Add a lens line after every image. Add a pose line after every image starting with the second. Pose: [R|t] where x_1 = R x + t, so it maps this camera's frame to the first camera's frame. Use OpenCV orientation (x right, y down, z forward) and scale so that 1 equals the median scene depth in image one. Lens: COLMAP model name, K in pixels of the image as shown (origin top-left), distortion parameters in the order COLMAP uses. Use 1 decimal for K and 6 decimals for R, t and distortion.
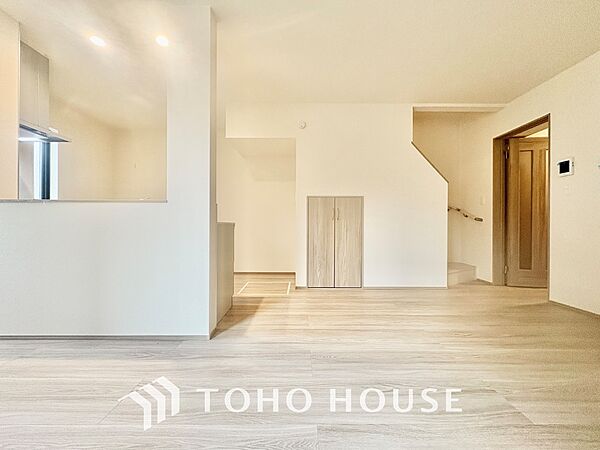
lens RADIAL K [[239.2, 0, 300.4], [0, 239.2, 223.8], [0, 0, 1]] dist [0.001873, 0.000320]
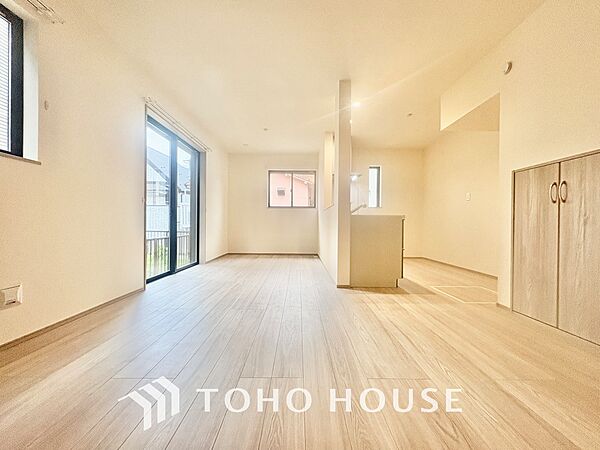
lens RADIAL K [[239.2, 0, 299.5], [0, 239.2, 224.9], [0, 0, 1]] dist [0.001873, 0.000320]
pose [[0.004537, -0.000801, -0.999989, 0.760333], [-0.004378, 0.999990, -0.000821, 0.039278], [0.999980, 0.004382, 0.004534, 0.457467]]
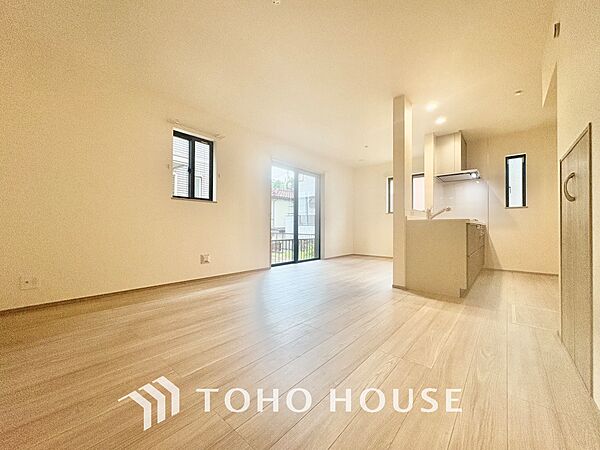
lens RADIAL K [[239.2, 0, 301.4], [0, 239.2, 228.0], [0, 0, 1]] dist [0.001873, 0.000320]
pose [[-0.651816, -0.005941, -0.758353, 0.865239], [-0.003141, 0.999982, -0.005134, 0.036166], [0.758370, -0.000965, -0.651823, 1.016567]]
